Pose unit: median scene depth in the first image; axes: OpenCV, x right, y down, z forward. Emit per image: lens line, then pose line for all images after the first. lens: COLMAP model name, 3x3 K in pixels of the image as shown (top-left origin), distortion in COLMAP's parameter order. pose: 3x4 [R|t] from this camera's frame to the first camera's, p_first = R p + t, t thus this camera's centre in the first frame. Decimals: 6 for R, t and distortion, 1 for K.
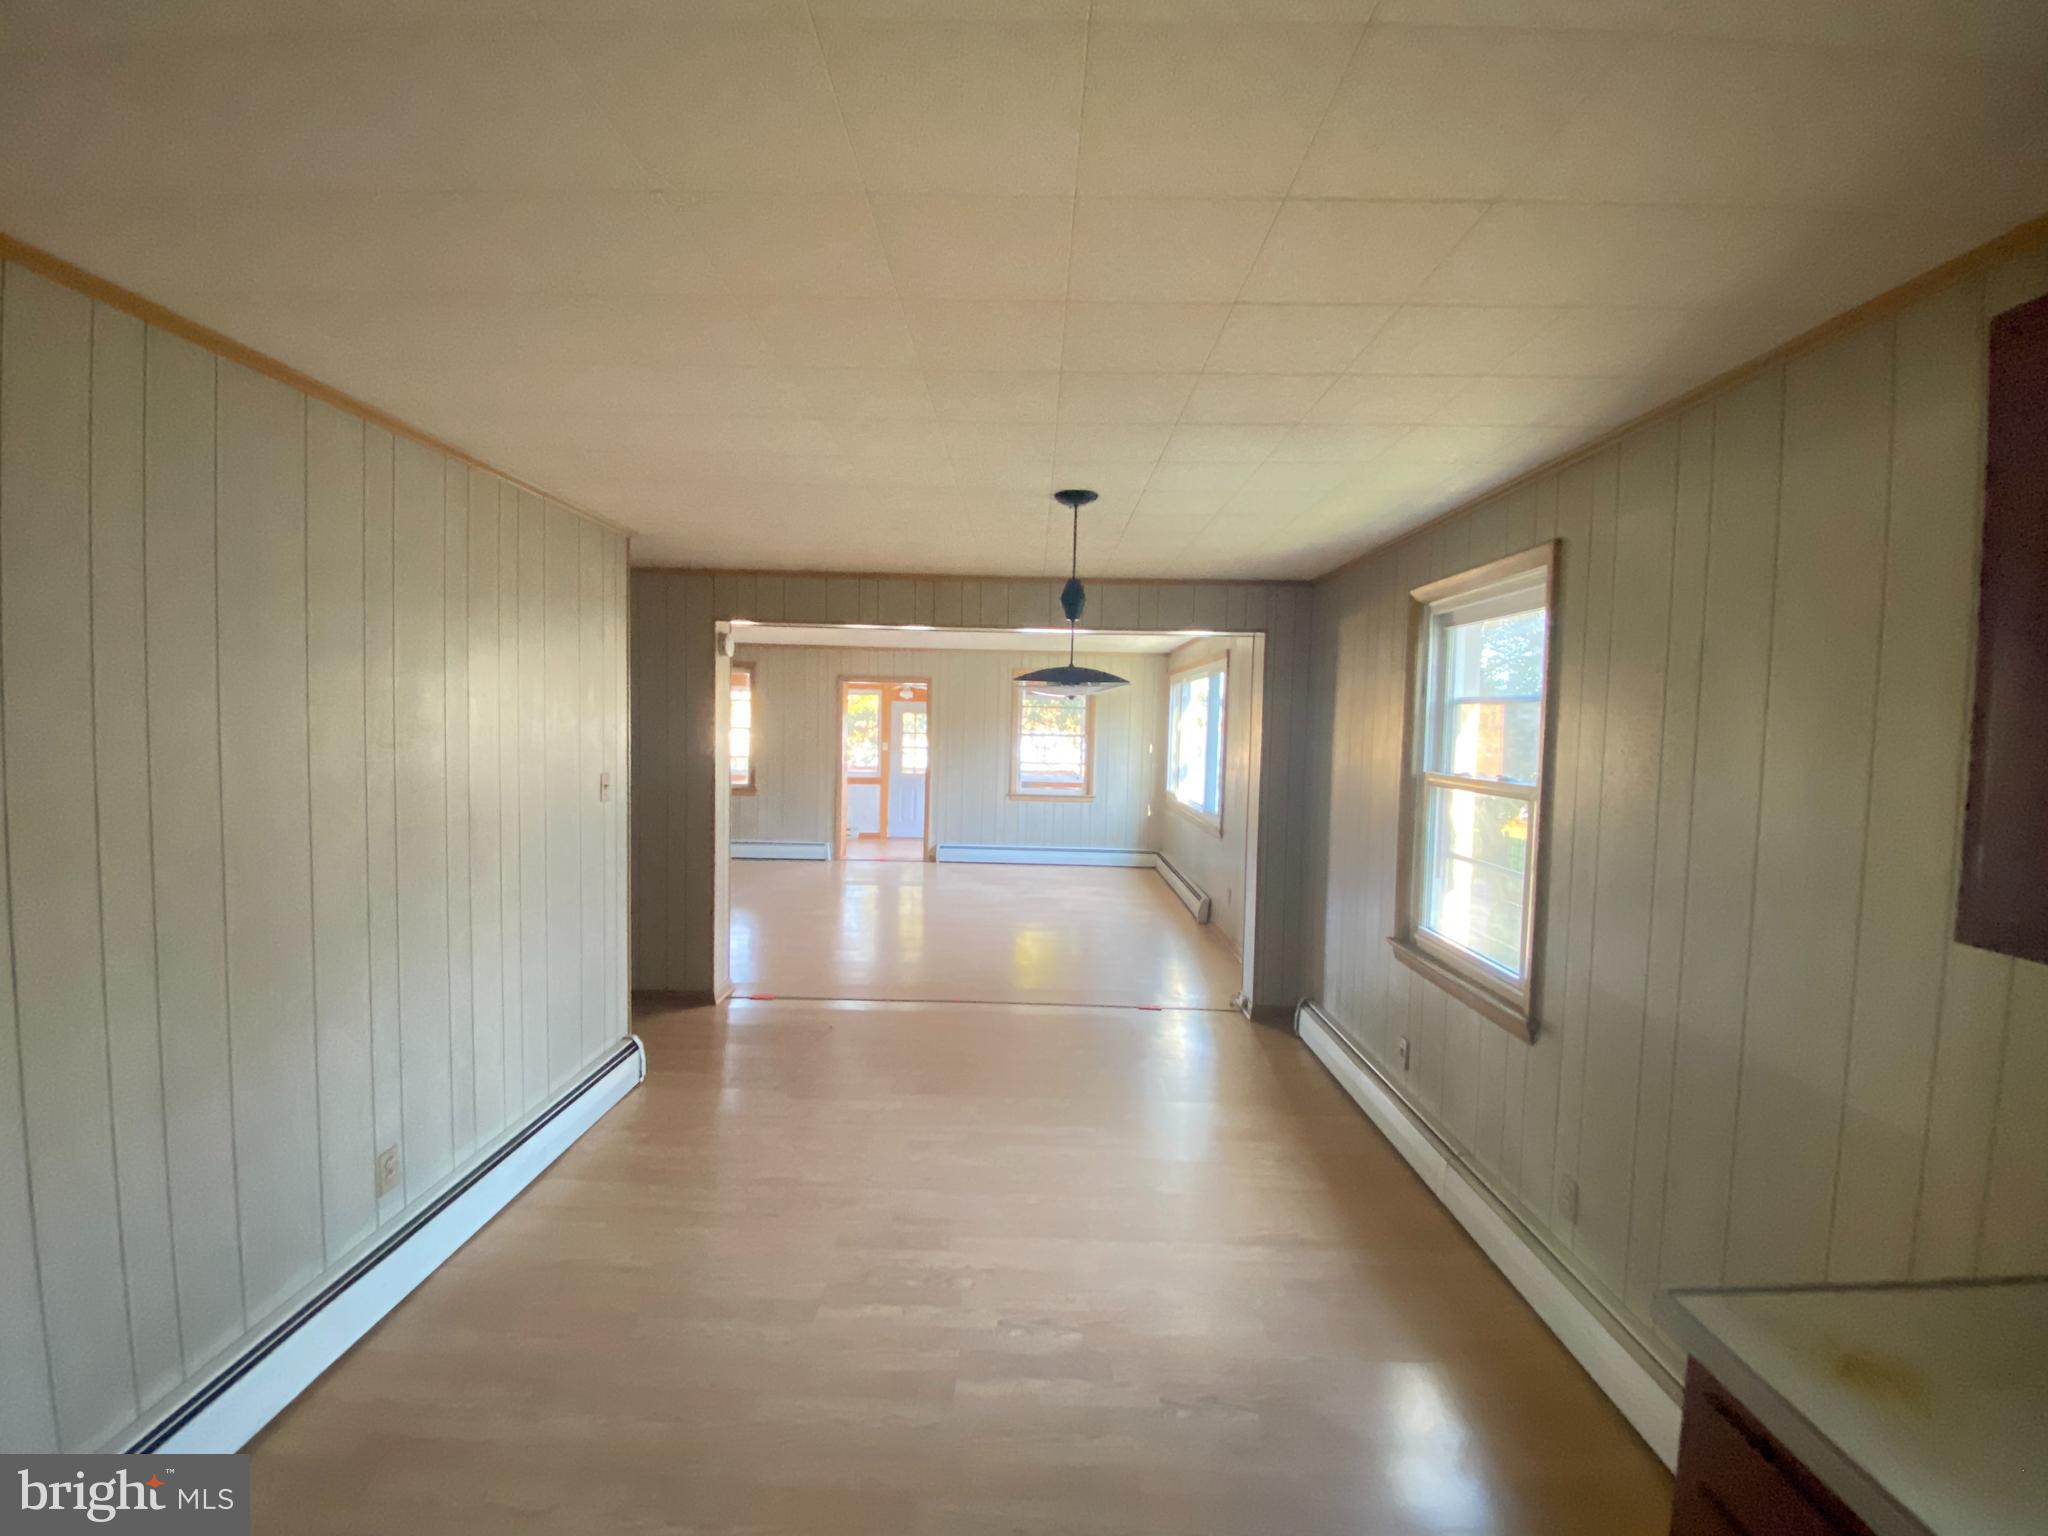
lens RADIAL K [[828.1, 0, 1017.1], [0, 828.1, 762.5], [0, 0, 1]] dist [0.003859, -0.010744]
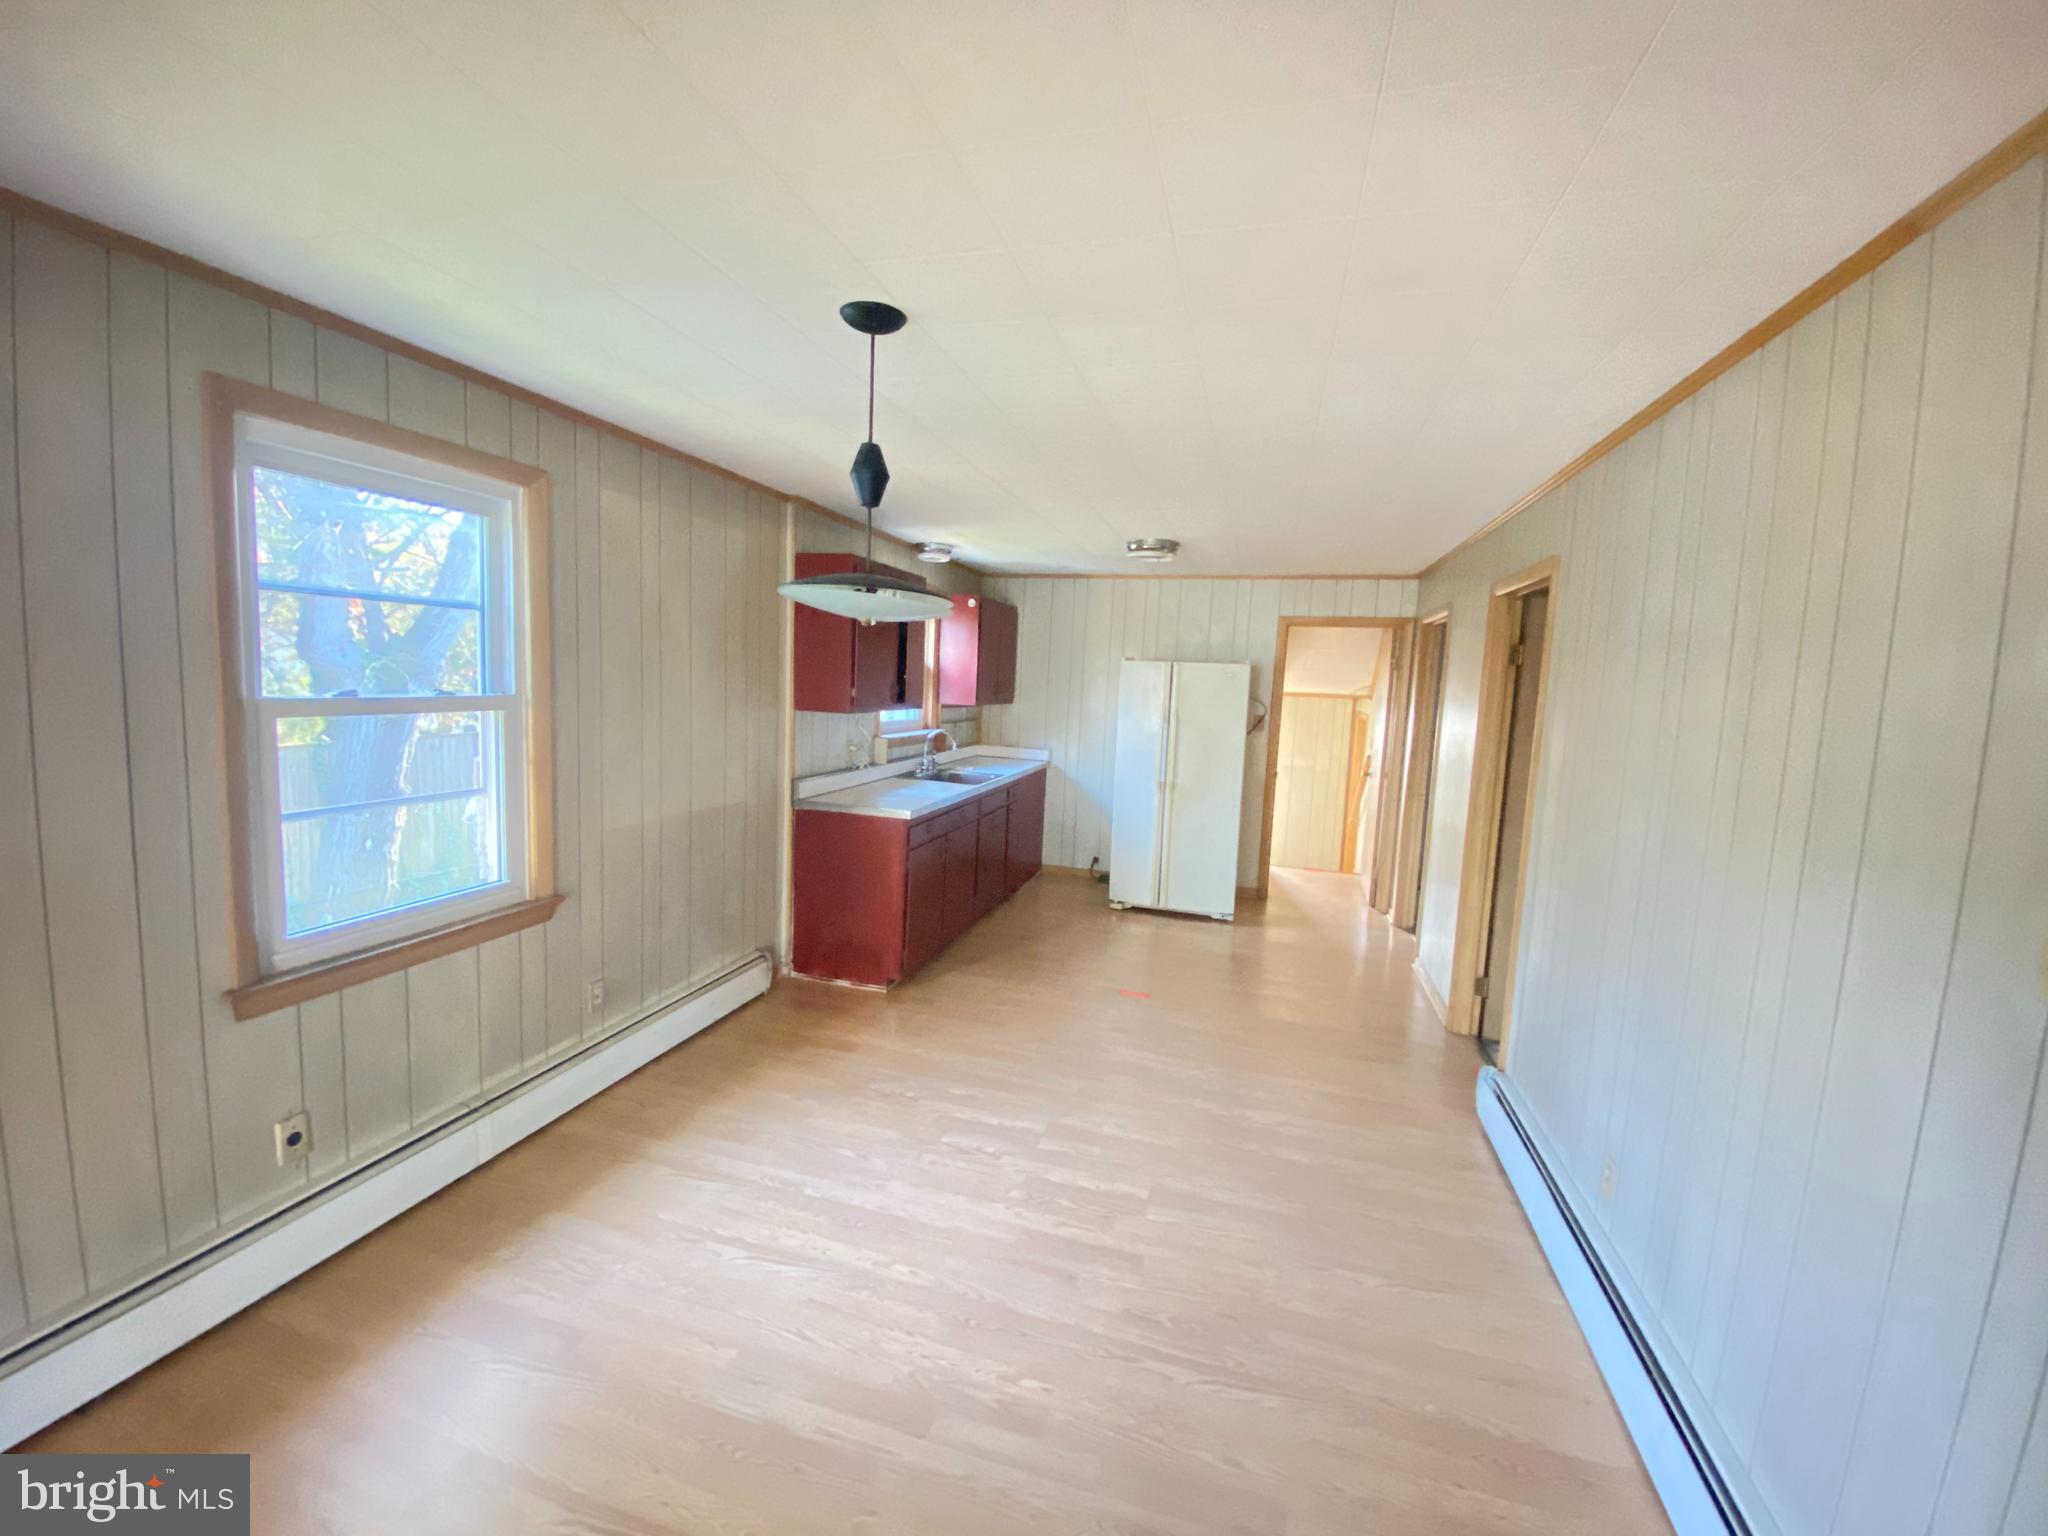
lens RADIAL K [[828.1, 0, 1013.1], [0, 828.1, 765.3], [0, 0, 1]] dist [0.003859, -0.010744]
pose [[-0.957098, -0.100597, 0.271741, -0.204958], [-0.055070, 0.983860, 0.170257, -0.072431], [-0.284482, 0.147988, -0.947190, 1.345535]]
